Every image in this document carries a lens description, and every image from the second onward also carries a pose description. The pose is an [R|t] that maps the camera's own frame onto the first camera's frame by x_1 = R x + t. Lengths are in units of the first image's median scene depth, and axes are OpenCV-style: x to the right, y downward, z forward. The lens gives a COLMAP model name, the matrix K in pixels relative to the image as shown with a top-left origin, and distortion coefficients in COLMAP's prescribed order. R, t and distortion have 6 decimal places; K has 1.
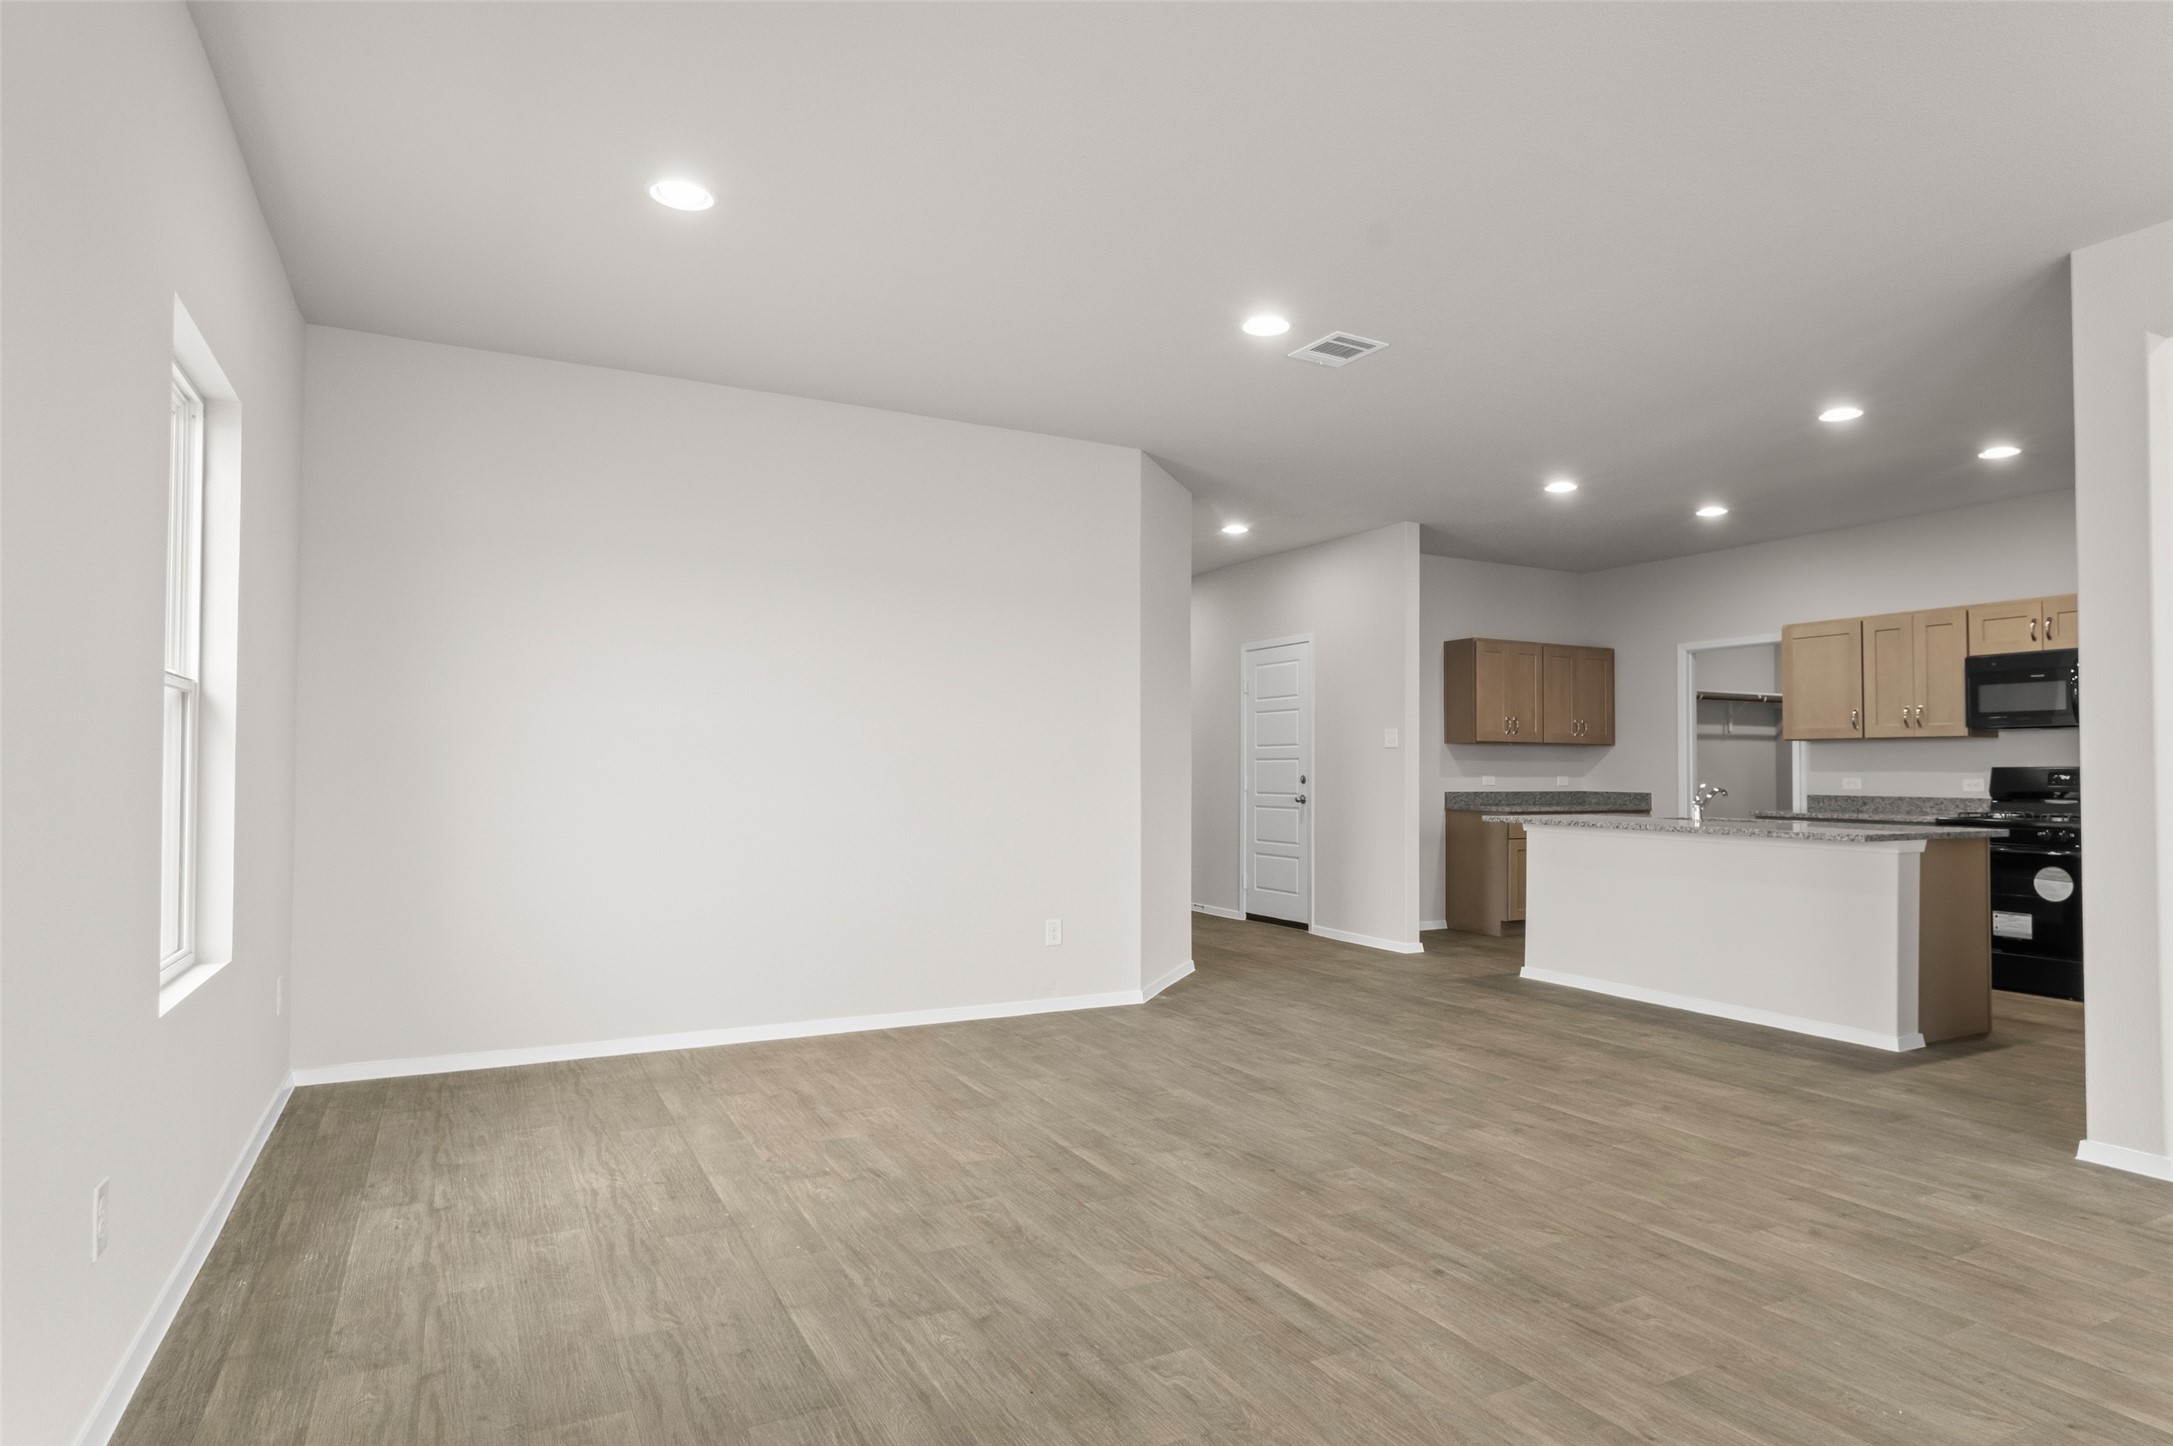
lens RADIAL K [[1216.8, 0, 1148.4], [0, 1216.8, 737.8], [0, 0, 1]] dist [-0.010366, -0.000839]
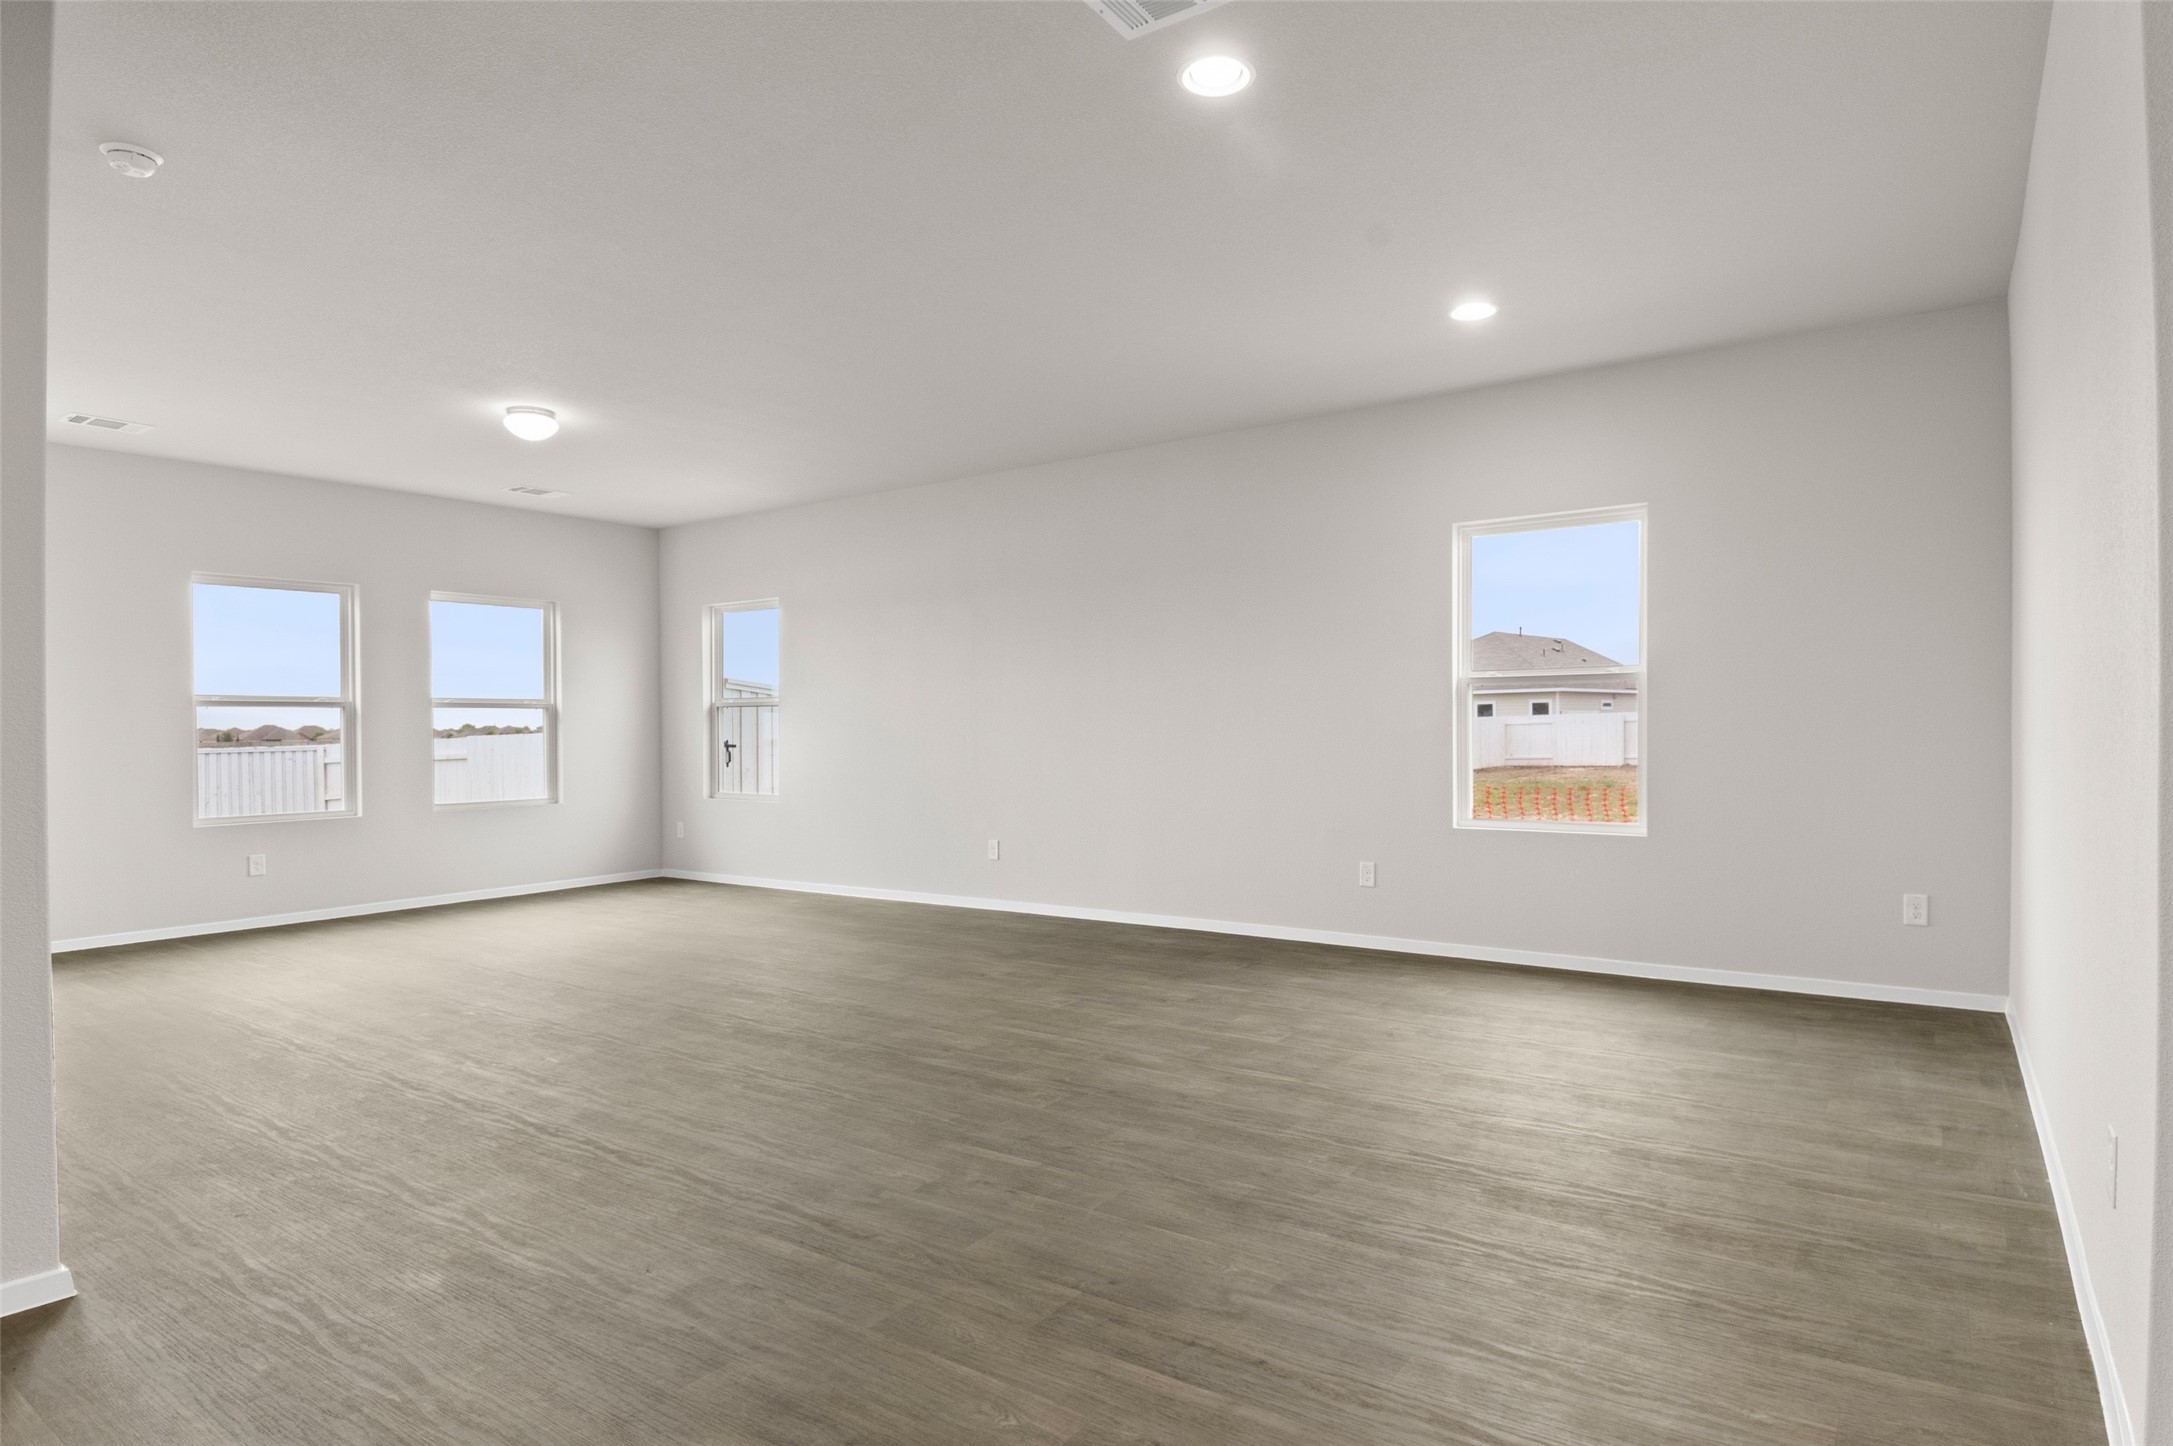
lens RADIAL K [[1156.8, 0, 1170.4], [0, 1156.8, 736.4], [0, 0, 1]] dist [0.017971, -0.030005]
pose [[-0.882523, 0.010475, -0.470152, 0.386989], [0.022105, 0.999571, -0.019223, 0.041520], [0.469749, -0.027358, -0.882376, 1.398773]]
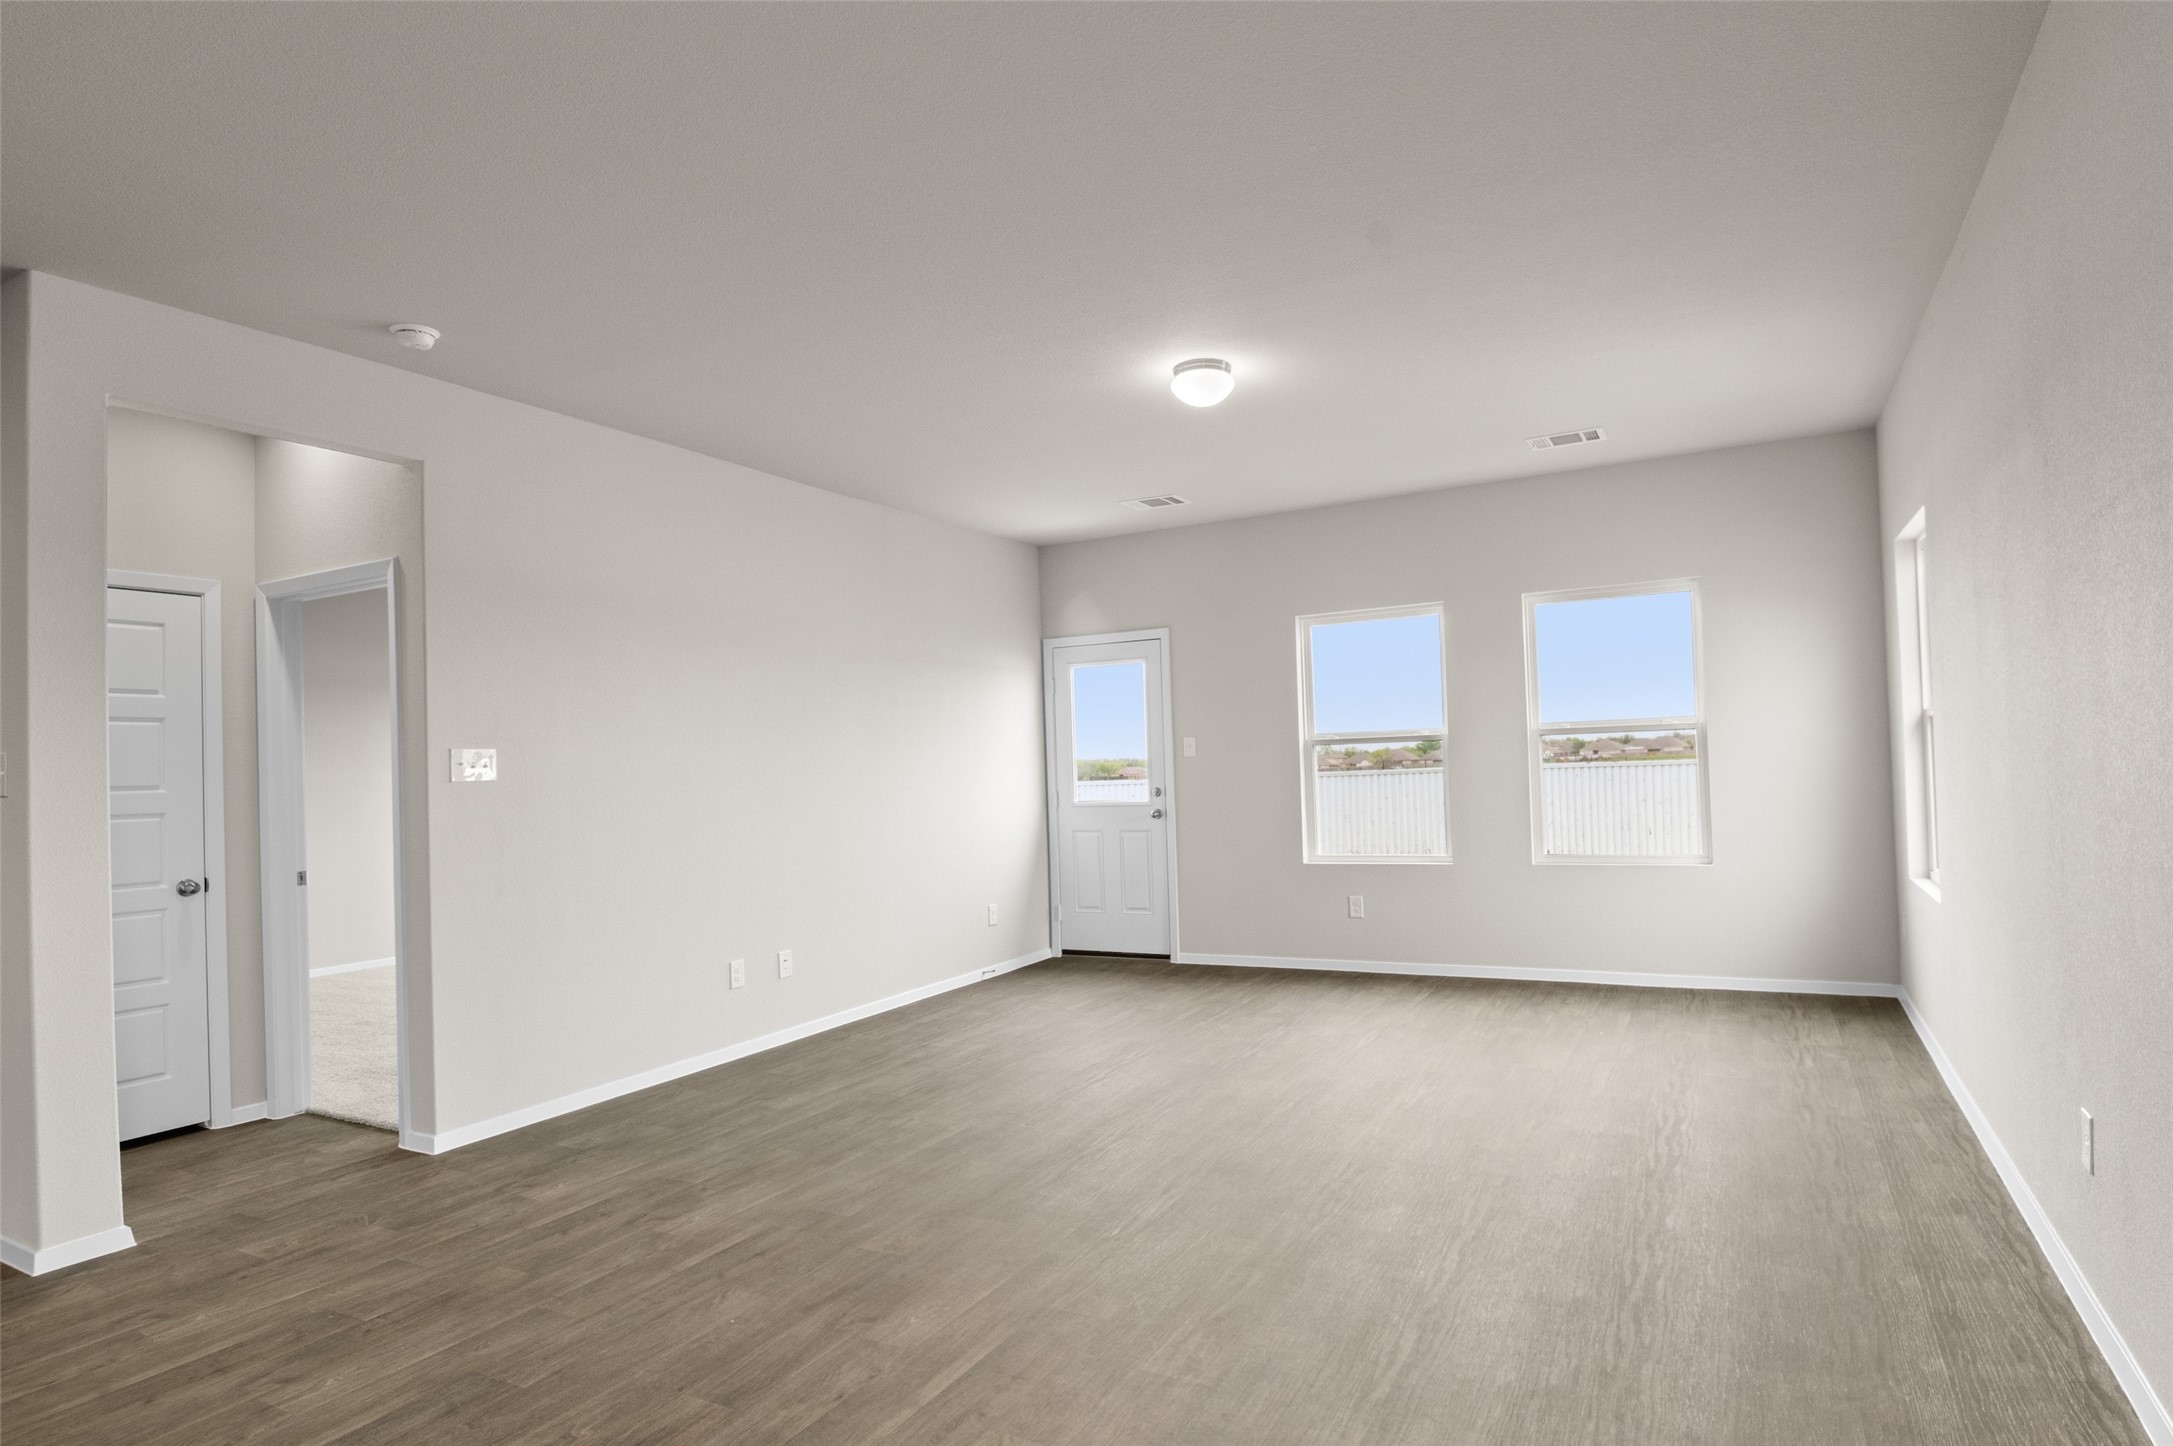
lens RADIAL K [[1156.8, 0, 1146.2], [0, 1156.8, 730.0], [0, 0, 1]] dist [0.017971, -0.030005]
pose [[-0.556409, 0.040313, 0.829930, -0.308300], [0.010218, 0.999079, -0.041678, -0.008630], [-0.830846, -0.014710, -0.556308, 0.598562]]
